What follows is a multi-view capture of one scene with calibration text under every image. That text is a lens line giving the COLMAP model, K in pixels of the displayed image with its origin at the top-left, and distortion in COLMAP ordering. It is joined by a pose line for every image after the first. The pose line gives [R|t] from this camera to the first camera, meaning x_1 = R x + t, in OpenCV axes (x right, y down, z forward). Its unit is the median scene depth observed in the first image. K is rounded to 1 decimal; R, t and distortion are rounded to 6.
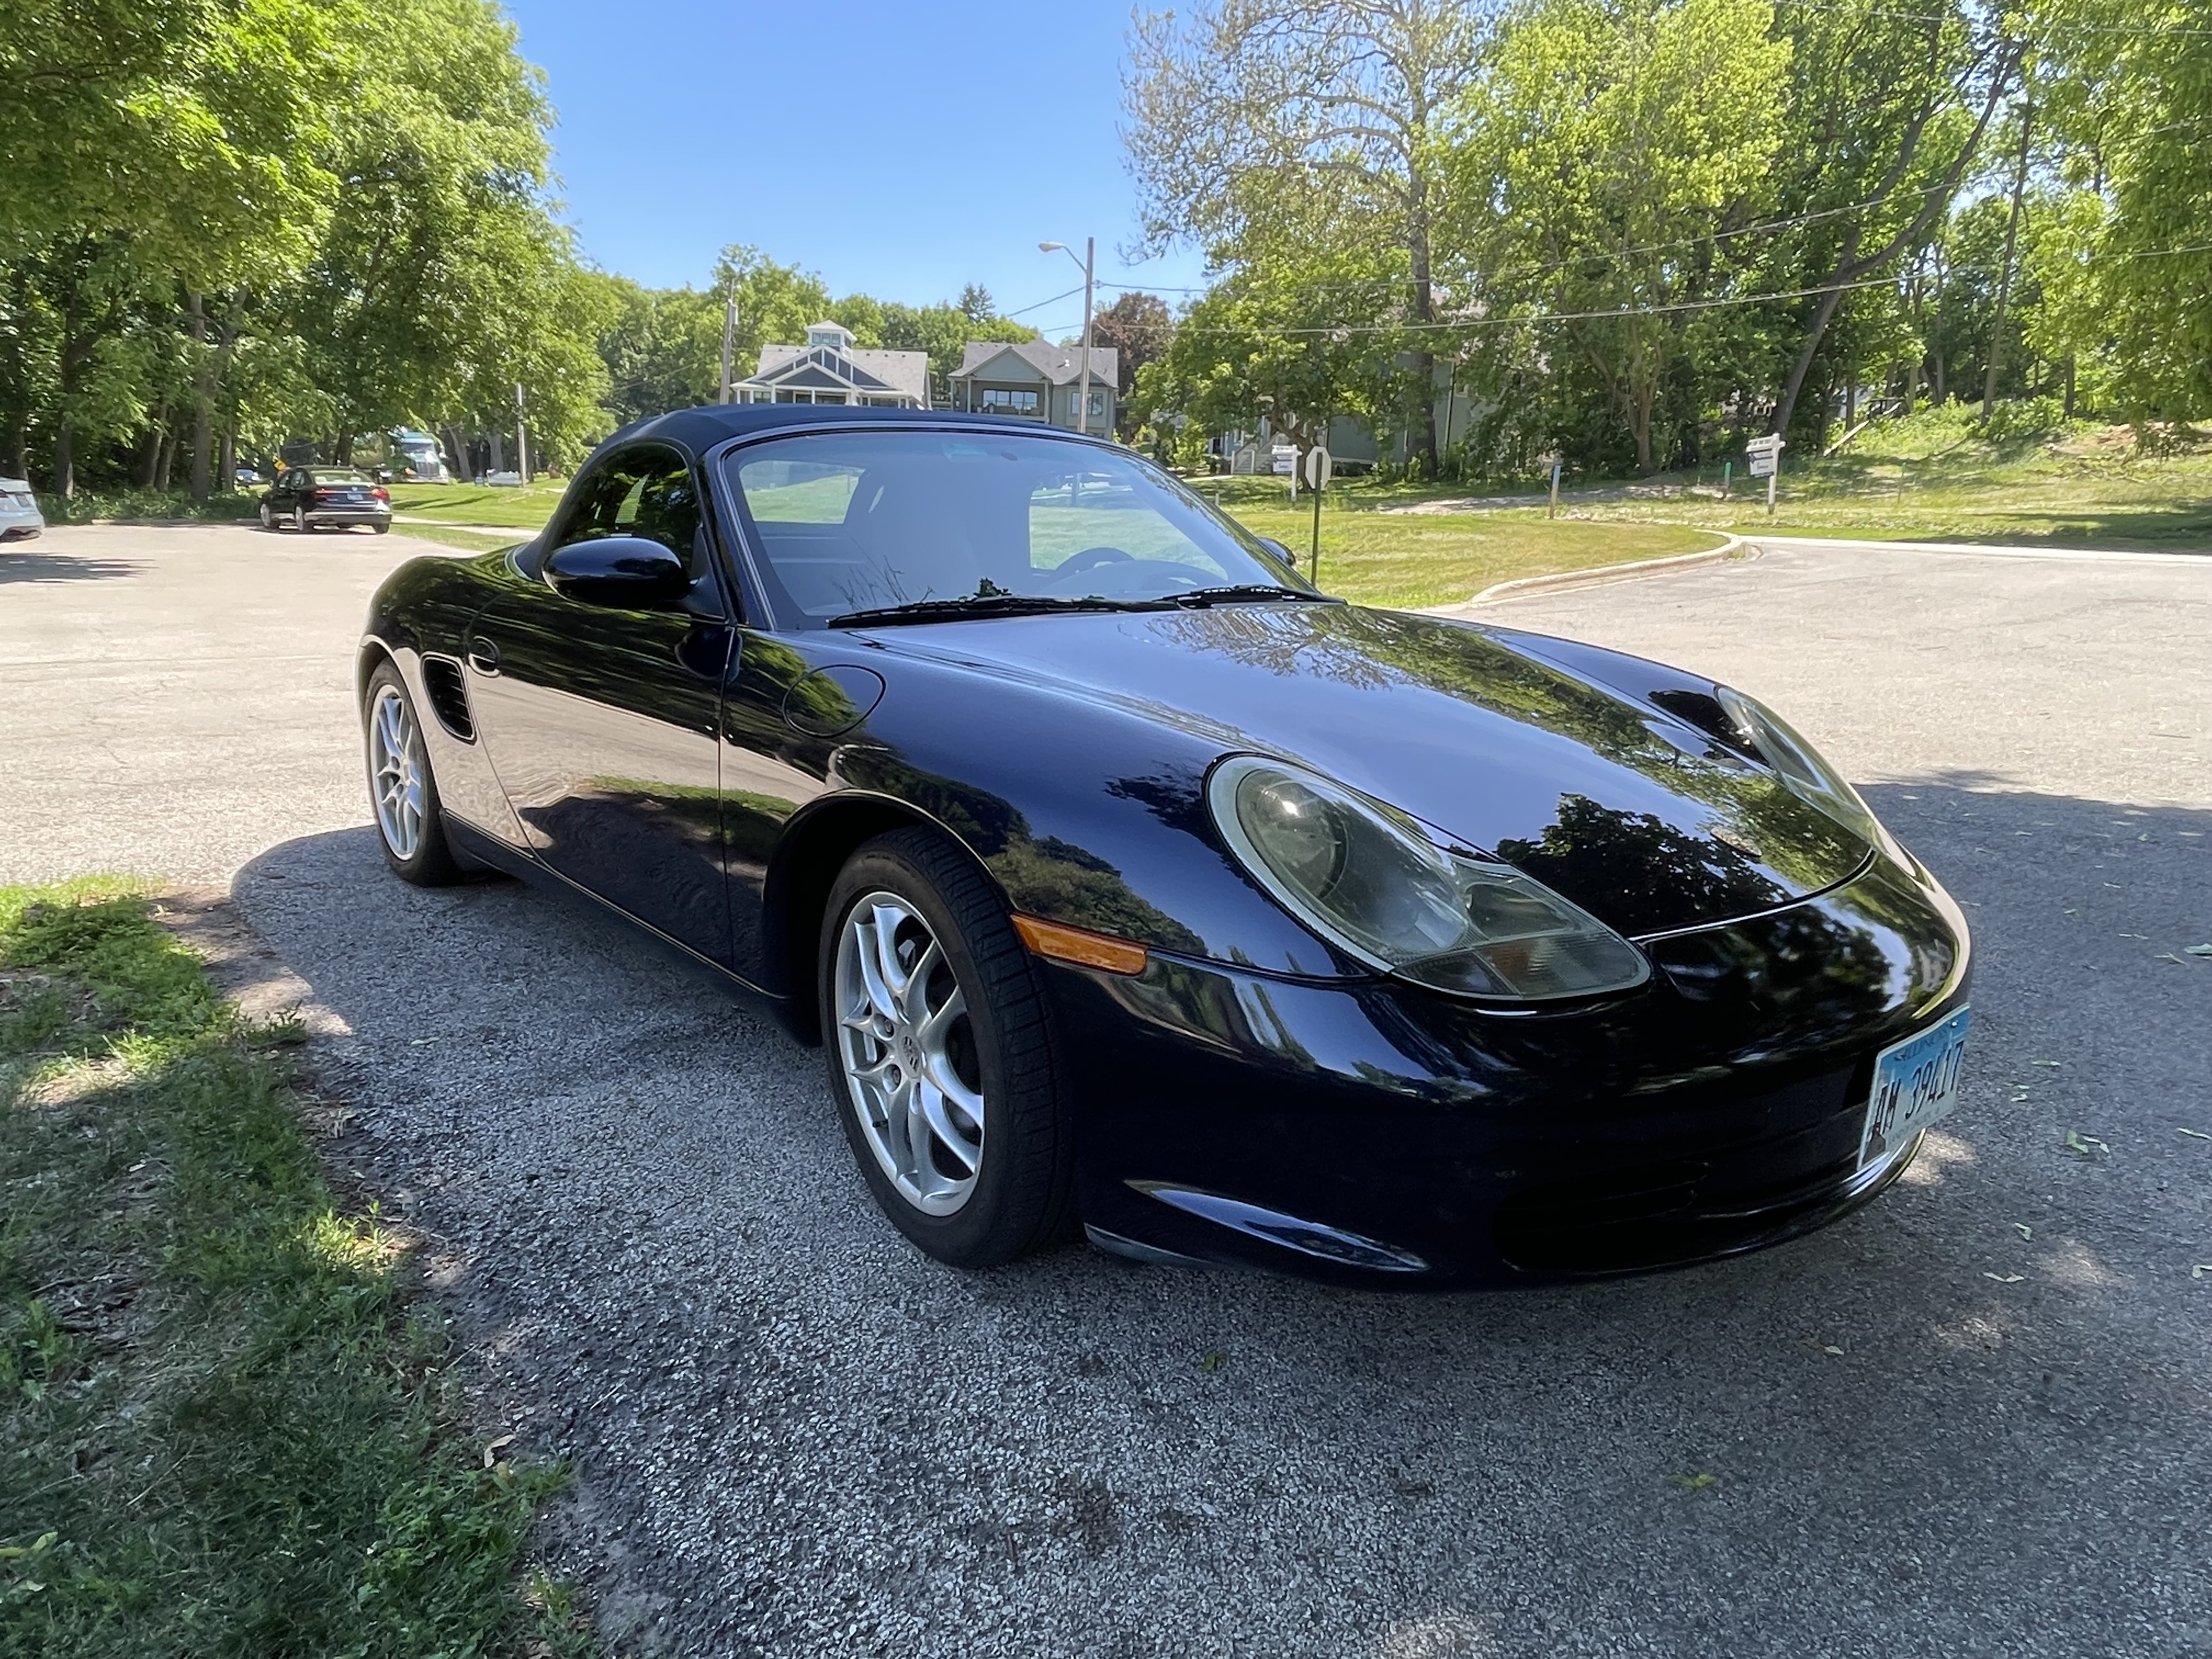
lens RADIAL K [[1375.8, 0, 1083.1], [0, 1375.8, 851.2], [0, 0, 1]] dist [-0.005999, 0.005746]
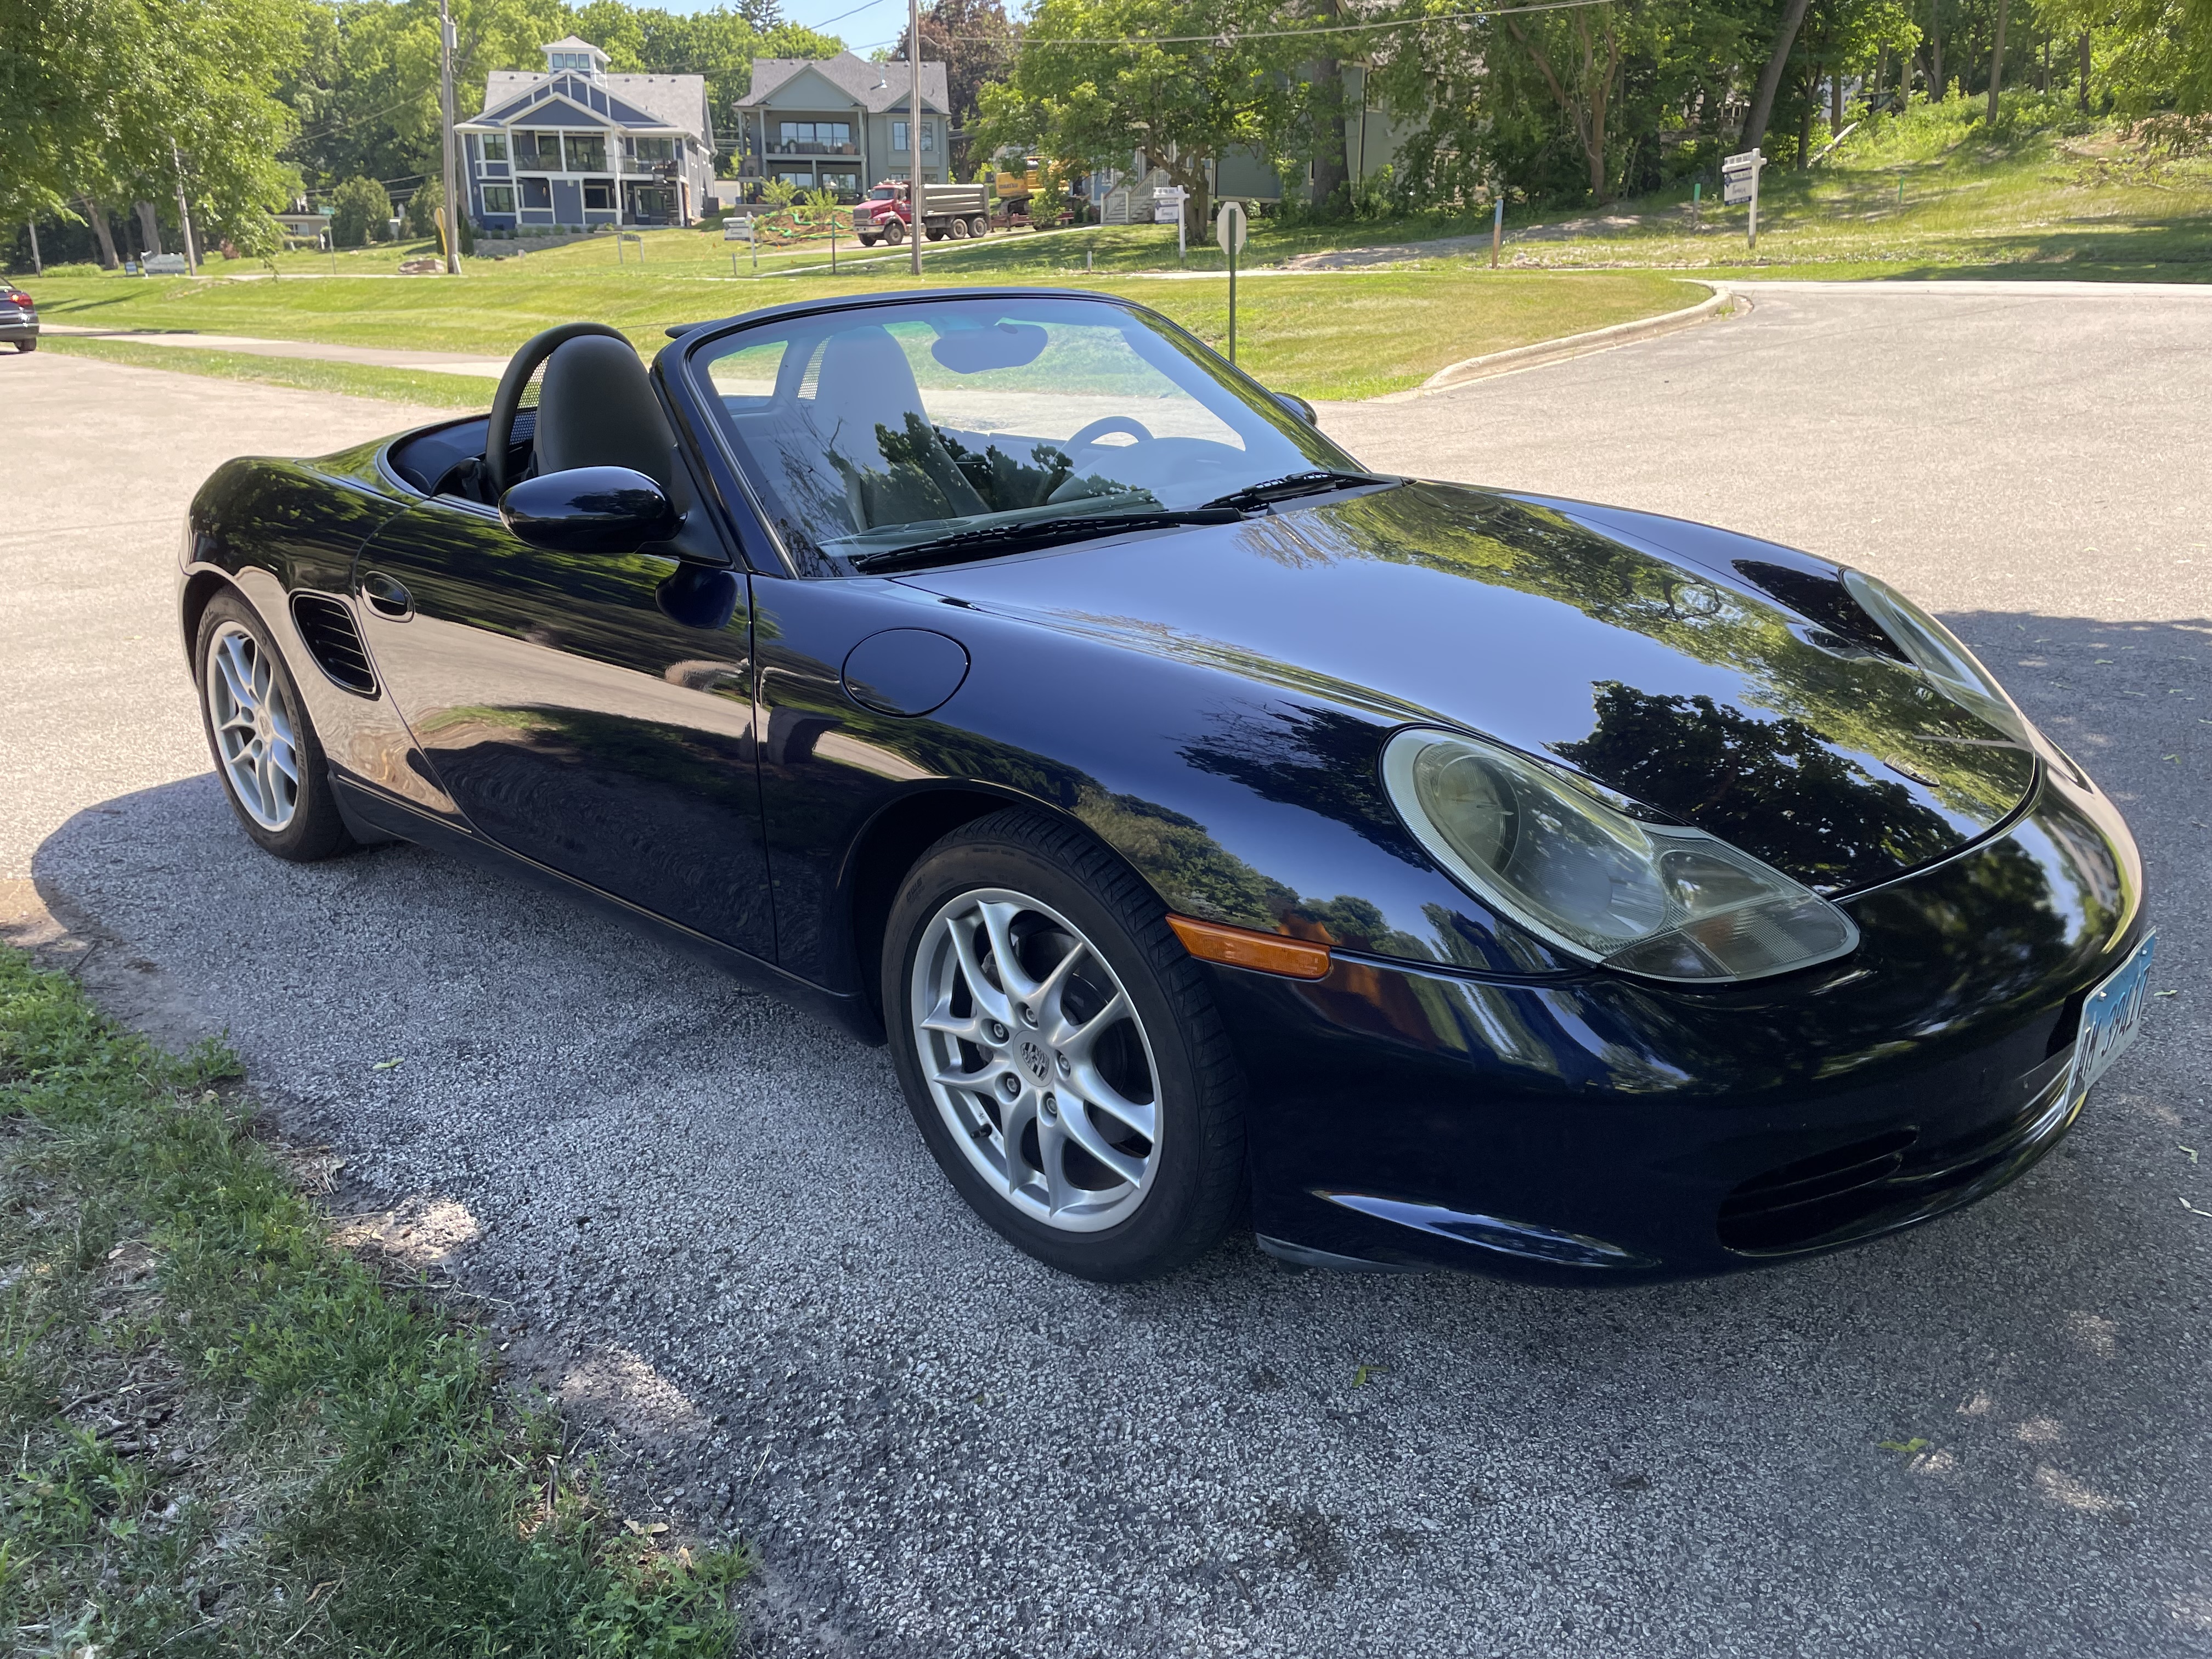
lens RADIAL K [[1638.4, 0, 1084.9], [0, 1638.4, 852.0], [0, 0, 1]] dist [0.060631, -0.068384]
pose [[0.994561, -0.070751, 0.076442, -0.133573], [0.063136, 0.993200, 0.097817, -0.076782], [-0.082843, -0.092459, 0.992264, -0.056331]]
